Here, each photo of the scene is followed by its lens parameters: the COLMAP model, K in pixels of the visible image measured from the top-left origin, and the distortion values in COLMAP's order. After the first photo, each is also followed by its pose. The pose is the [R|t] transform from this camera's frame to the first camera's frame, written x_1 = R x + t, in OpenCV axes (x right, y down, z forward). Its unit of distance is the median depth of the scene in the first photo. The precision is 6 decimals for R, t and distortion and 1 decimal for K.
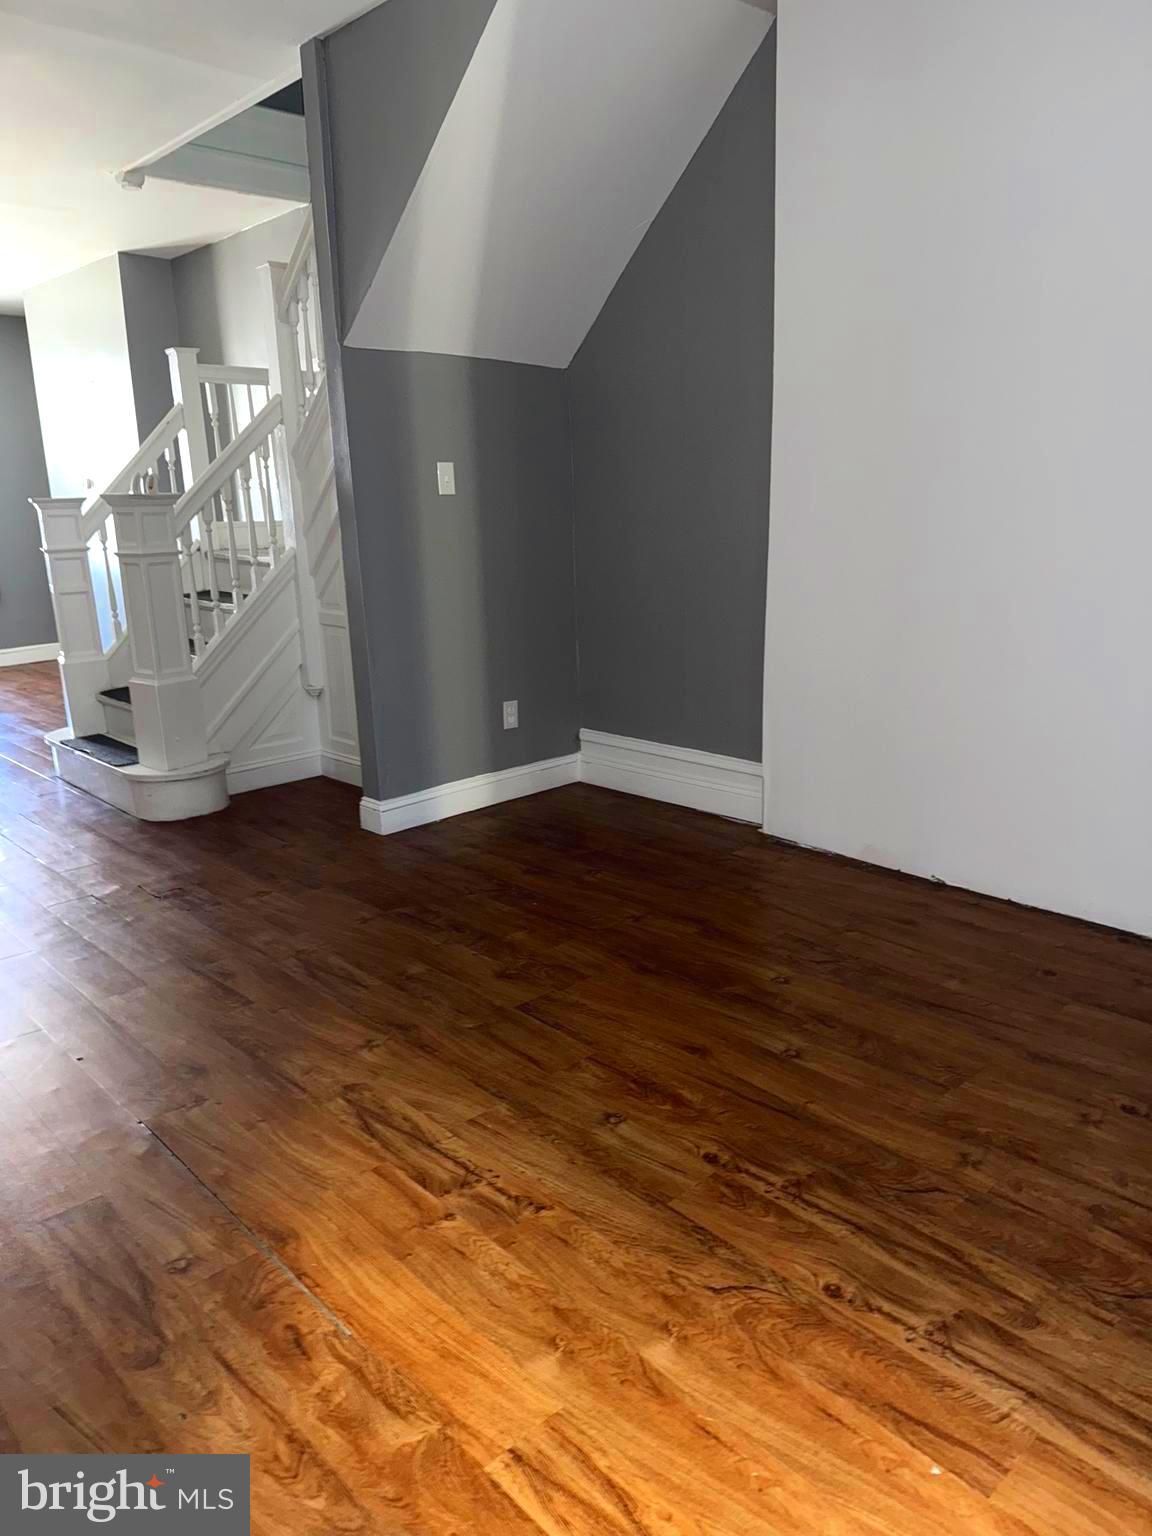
lens RADIAL K [[1096.2, 0, 576.0], [0, 1096.2, 768.0], [0, 0, 1]] dist [0.179737, -0.275841]
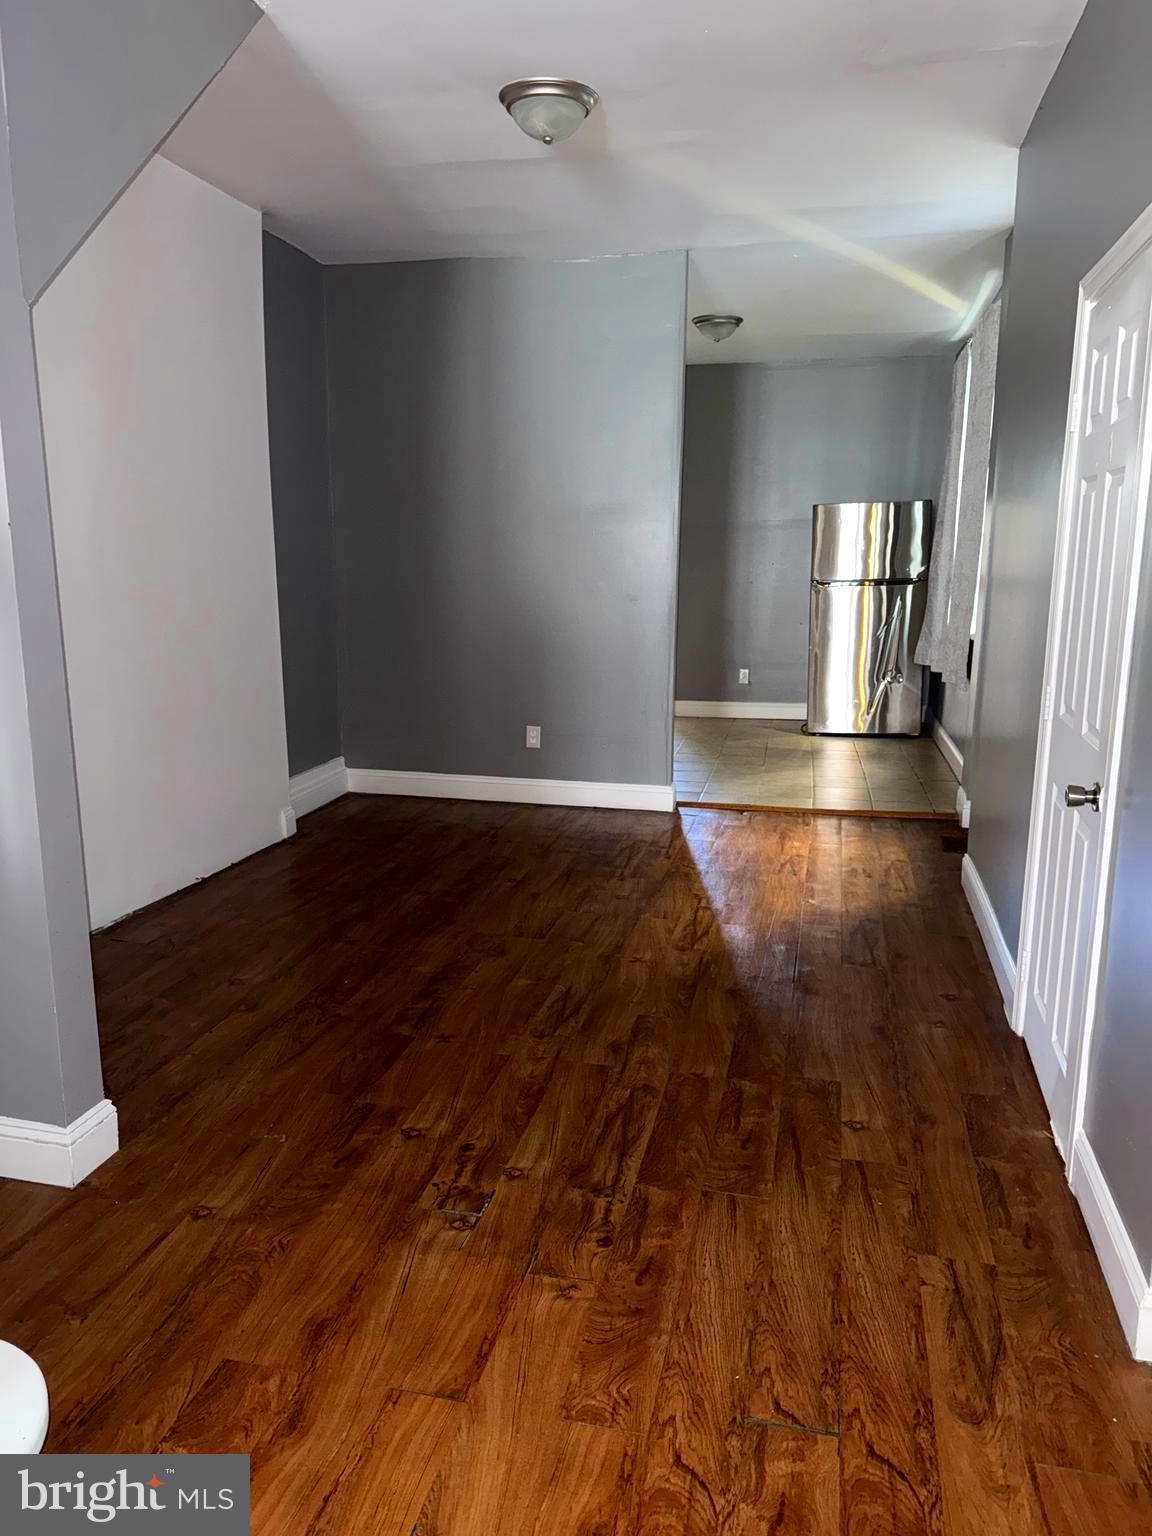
lens RADIAL K [[1096.2, 0, 576.0], [0, 1096.2, 768.0], [0, 0, 1]] dist [0.179737, -0.275841]
pose [[-0.564422, -0.144557, 0.812730, -1.167405], [0.199856, 0.931327, 0.304447, -0.398965], [-0.800928, 0.334265, -0.496771, 1.558865]]
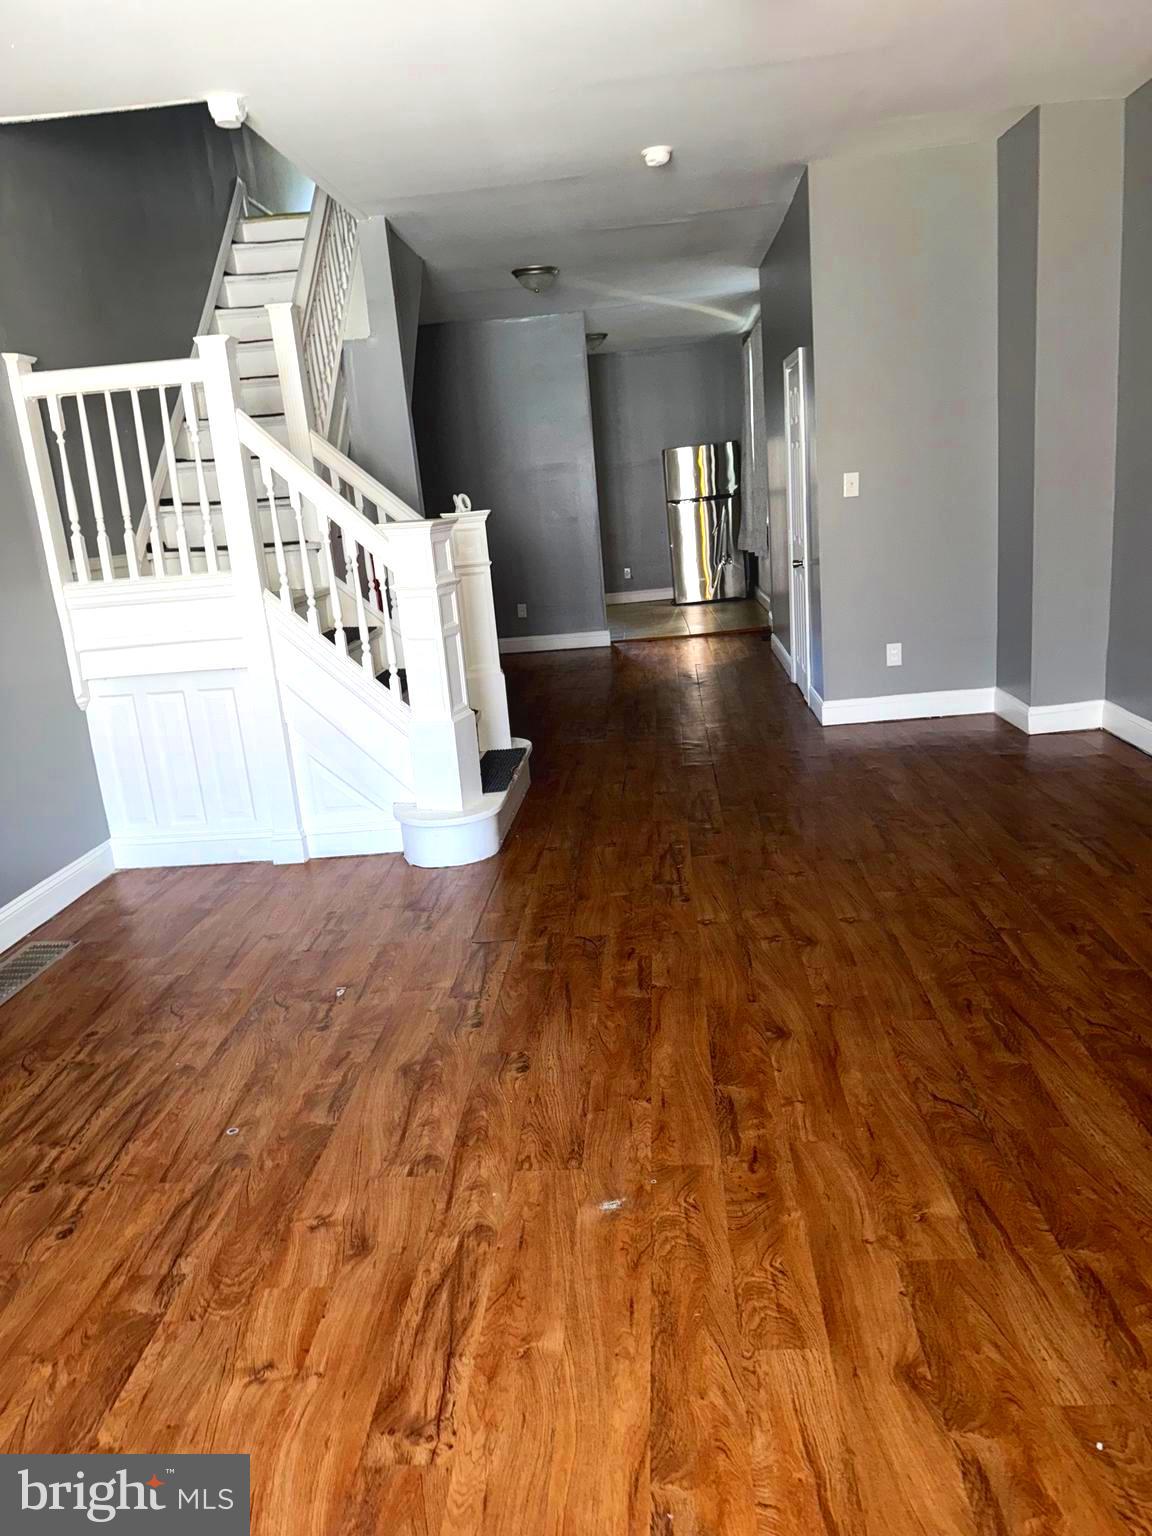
lens RADIAL K [[1096.2, 0, 576.0], [0, 1096.2, 768.0], [0, 0, 1]] dist [0.179737, -0.275841]
pose [[-0.682696, -0.106554, 0.722892, -2.030894], [0.265958, 0.885217, 0.381650, -0.655927], [-0.680582, 0.452810, -0.575995, 2.600977]]
